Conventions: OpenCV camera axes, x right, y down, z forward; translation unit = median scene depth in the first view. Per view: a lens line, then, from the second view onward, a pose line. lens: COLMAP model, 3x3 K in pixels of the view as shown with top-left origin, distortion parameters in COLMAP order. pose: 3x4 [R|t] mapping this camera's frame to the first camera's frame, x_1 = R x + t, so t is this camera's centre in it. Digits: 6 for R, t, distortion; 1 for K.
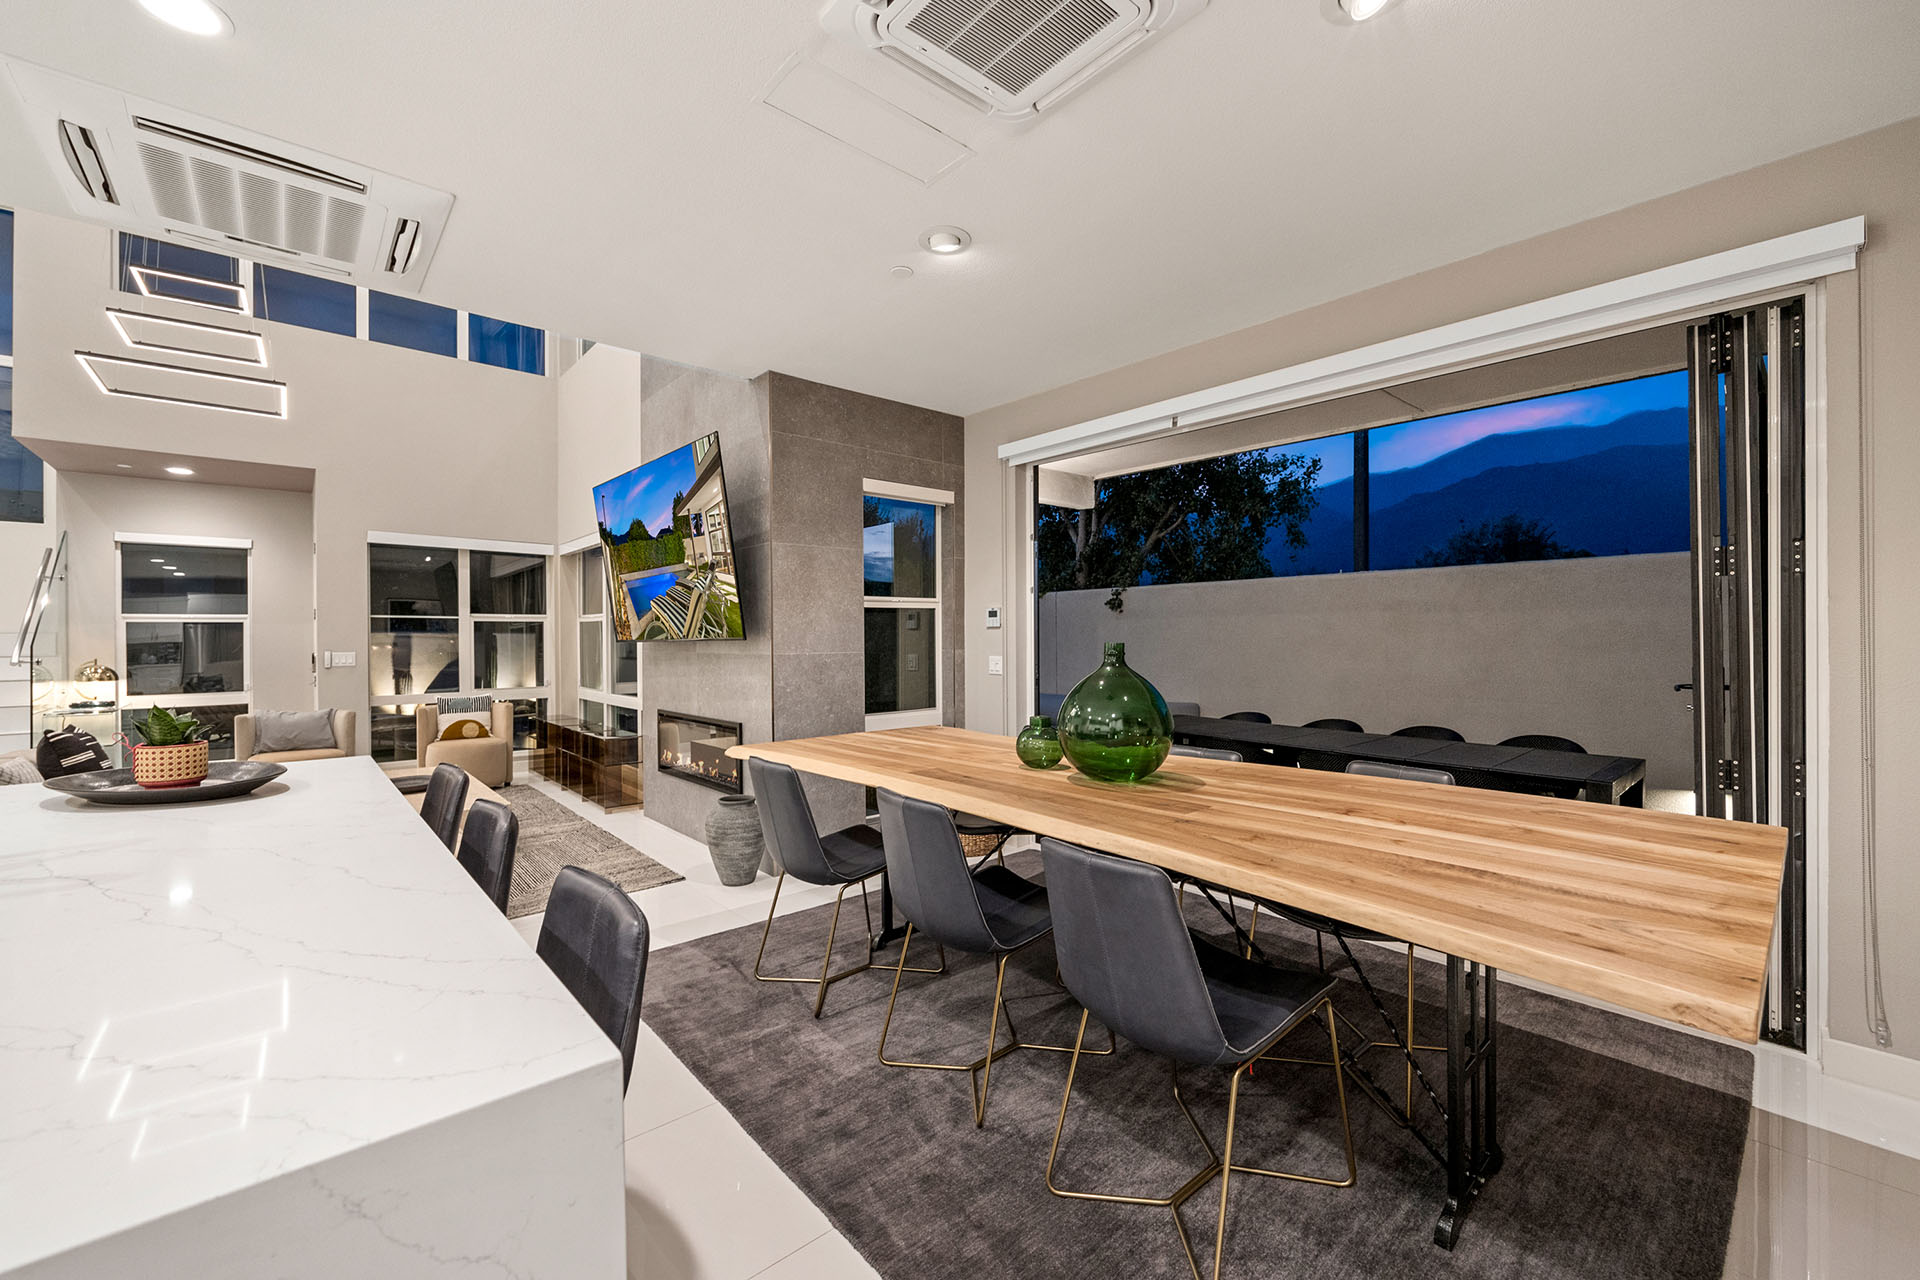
lens RADIAL K [[765.5, 0, 947.4], [0, 765.5, 645.5], [0, 0, 1]] dist [-0.000506, -0.001119]
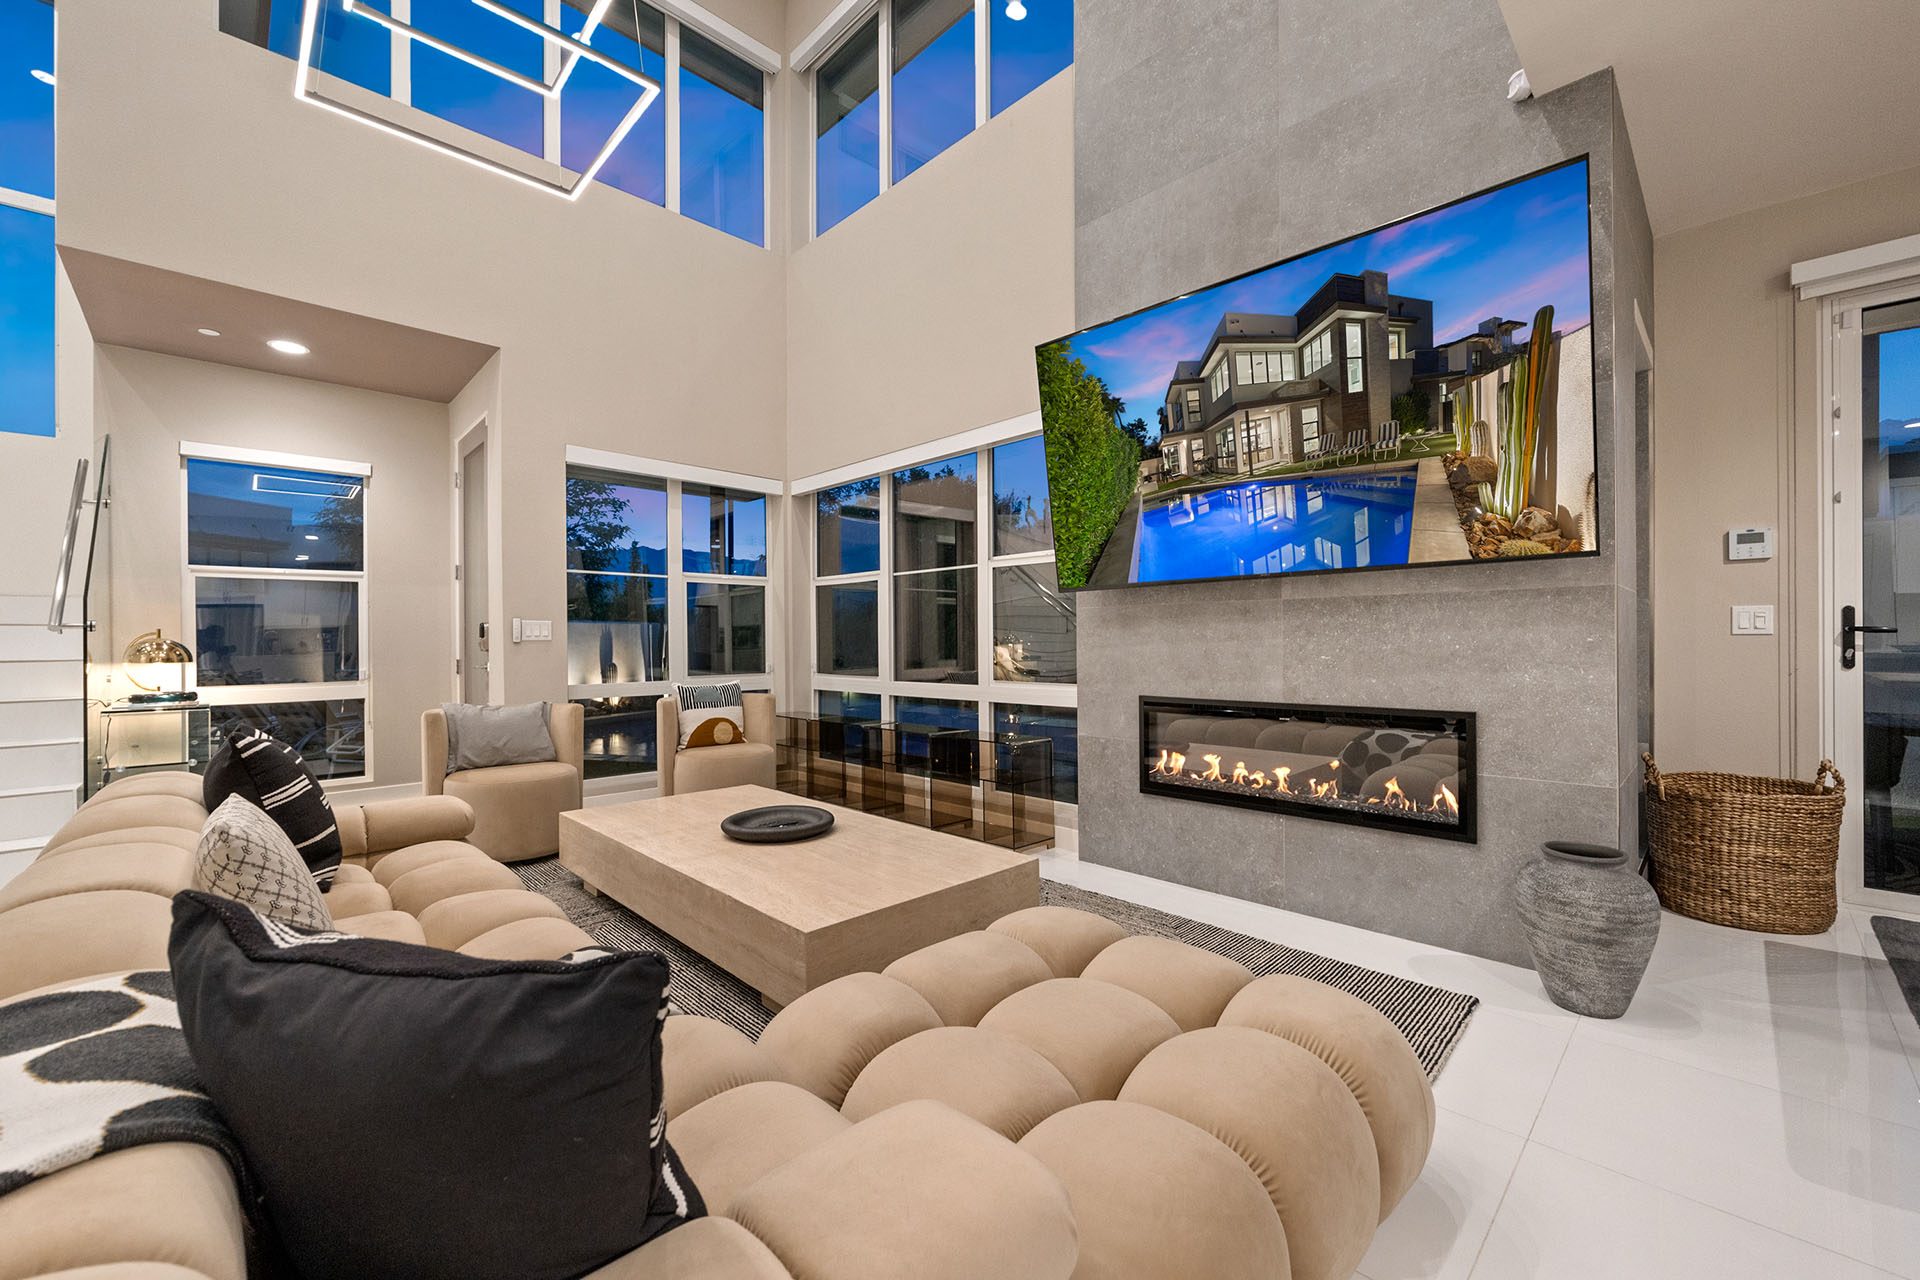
lens RADIAL K [[765.5, 0, 956.7], [0, 765.5, 650.7], [0, 0, 1]] dist [-0.000506, -0.001119]
pose [[0.998467, -0.002393, 0.055298, -0.464724], [0.002211, 0.999992, 0.003367, 0.035231], [-0.055305, -0.003239, 0.998464, 0.304823]]
